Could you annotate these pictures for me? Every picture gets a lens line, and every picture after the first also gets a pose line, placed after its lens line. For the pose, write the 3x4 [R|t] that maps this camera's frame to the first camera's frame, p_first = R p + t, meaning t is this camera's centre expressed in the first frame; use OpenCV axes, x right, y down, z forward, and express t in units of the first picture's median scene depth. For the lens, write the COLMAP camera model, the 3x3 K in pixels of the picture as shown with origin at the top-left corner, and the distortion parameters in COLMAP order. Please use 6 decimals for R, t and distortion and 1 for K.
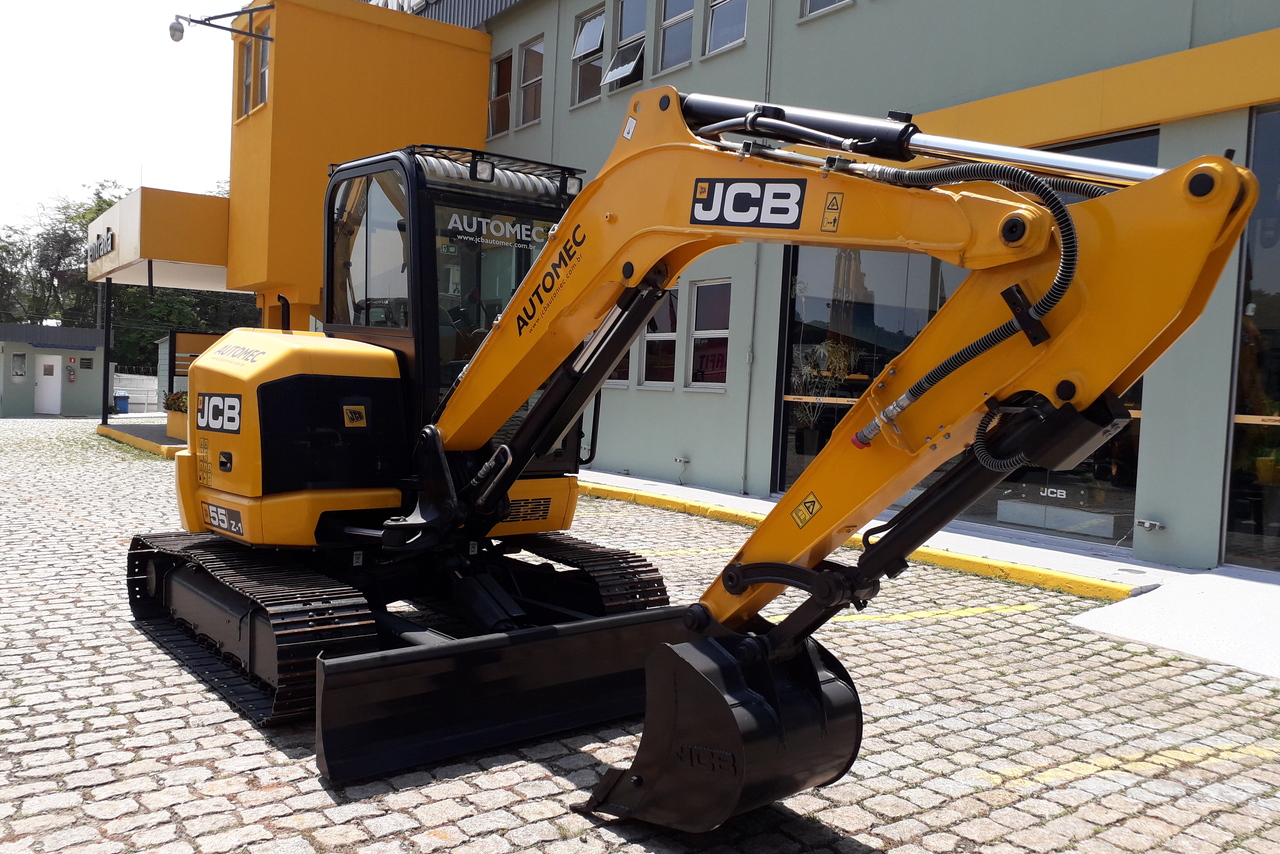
lens RADIAL K [[1010.2, 0, 640.0], [0, 1010.2, 427.0], [0, 0, 1]] dist [0.008563, 0.001522]
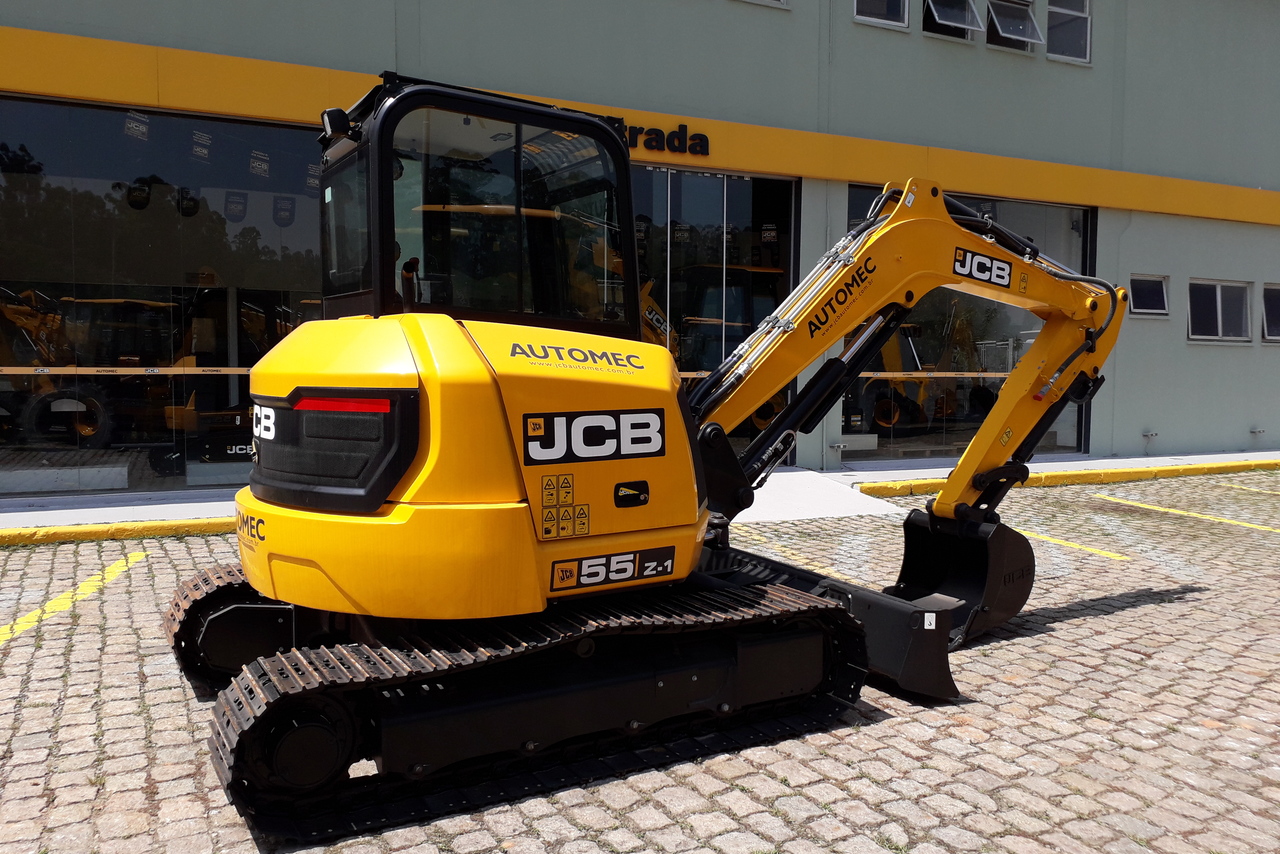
lens RADIAL K [[1014.4, 0, 640.0], [0, 1014.4, 427.0], [0, 0, 1]] dist [0.105144, -0.191171]
pose [[0.167663, -0.102597, 0.980491, -1.448958], [0.038868, 0.994485, 0.097415, -0.116945], [-0.985078, 0.021777, 0.170726, 1.051001]]
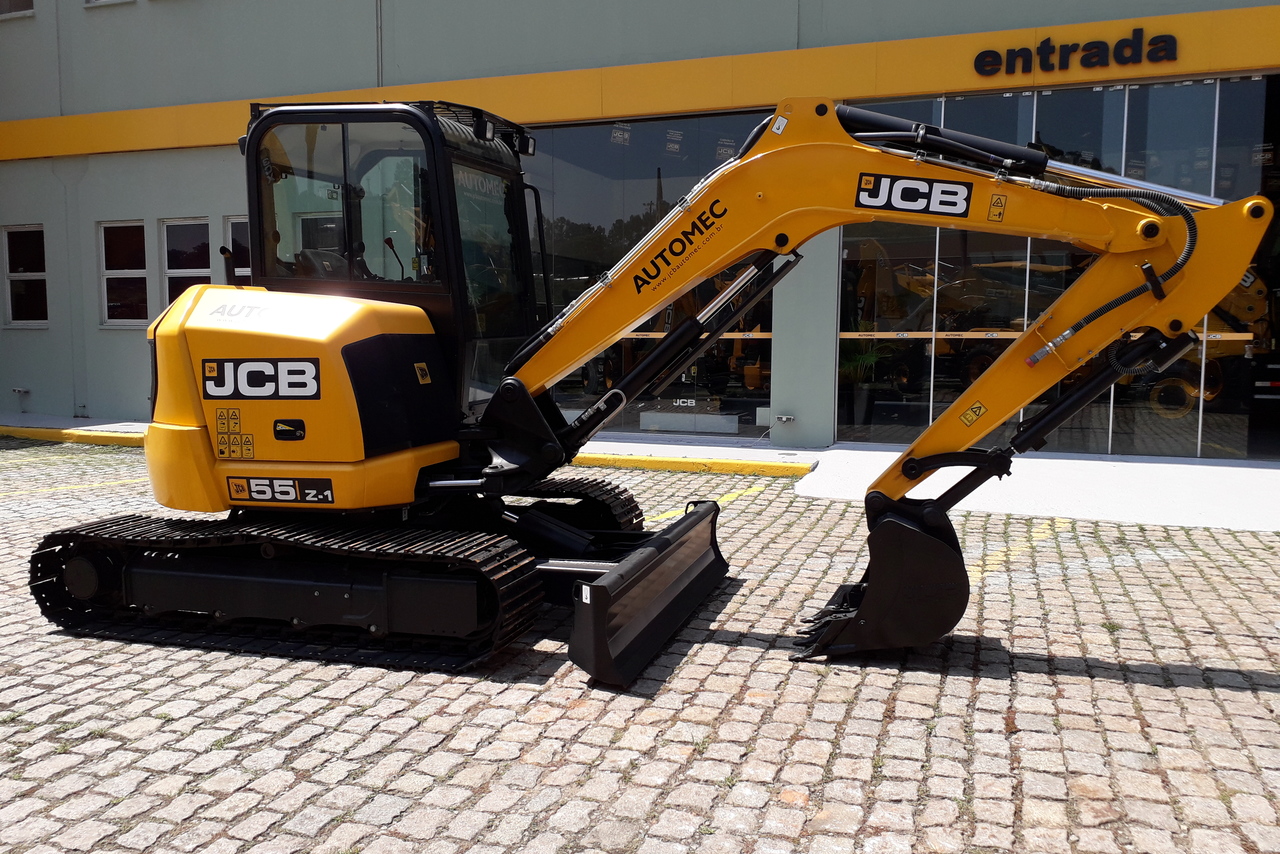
lens RADIAL K [[1001.8, 0, 640.7], [0, 1001.8, 446.2], [0, 0, 1]] dist [0.099123, -0.175291]
pose [[0.826179, -0.105463, 0.553449, -0.810953], [0.054386, 0.992665, 0.107972, -0.042648], [-0.560776, -0.059104, 0.825855, 0.044553]]
